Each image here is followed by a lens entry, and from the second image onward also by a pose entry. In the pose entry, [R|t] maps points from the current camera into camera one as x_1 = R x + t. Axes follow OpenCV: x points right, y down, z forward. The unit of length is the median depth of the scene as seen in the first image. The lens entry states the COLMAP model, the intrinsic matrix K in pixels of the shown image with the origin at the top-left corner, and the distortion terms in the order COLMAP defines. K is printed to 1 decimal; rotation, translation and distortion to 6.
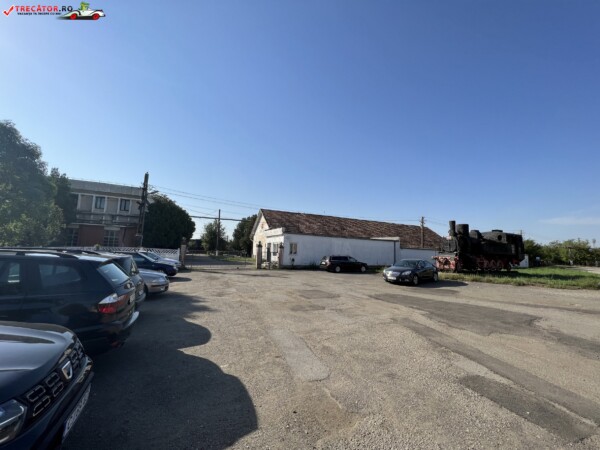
lens RADIAL K [[242.4, 0, 300.0], [0, 242.4, 225.0], [0, 0, 1]] dist [-0.000321, -0.000280]
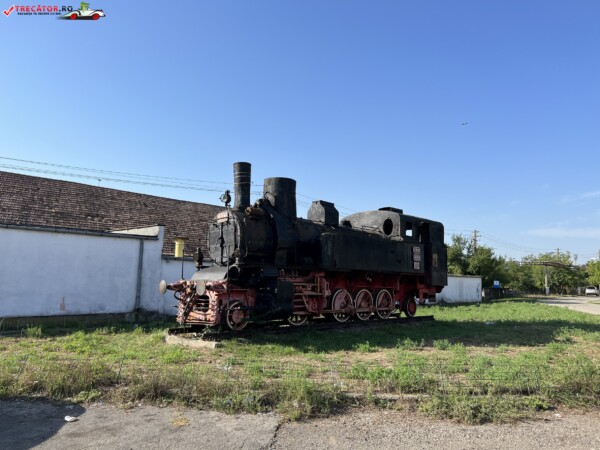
lens RADIAL K [[458.6, 0, 300.0], [0, 458.6, 225.0], [0, 0, 1]] dist [0.106103, -0.192208]
pose [[0.940299, 0.026175, 0.339343, 0.422488], [-0.025504, 0.999654, -0.006439, 0.052554], [-0.339394, -0.002600, 0.940641, 0.357459]]
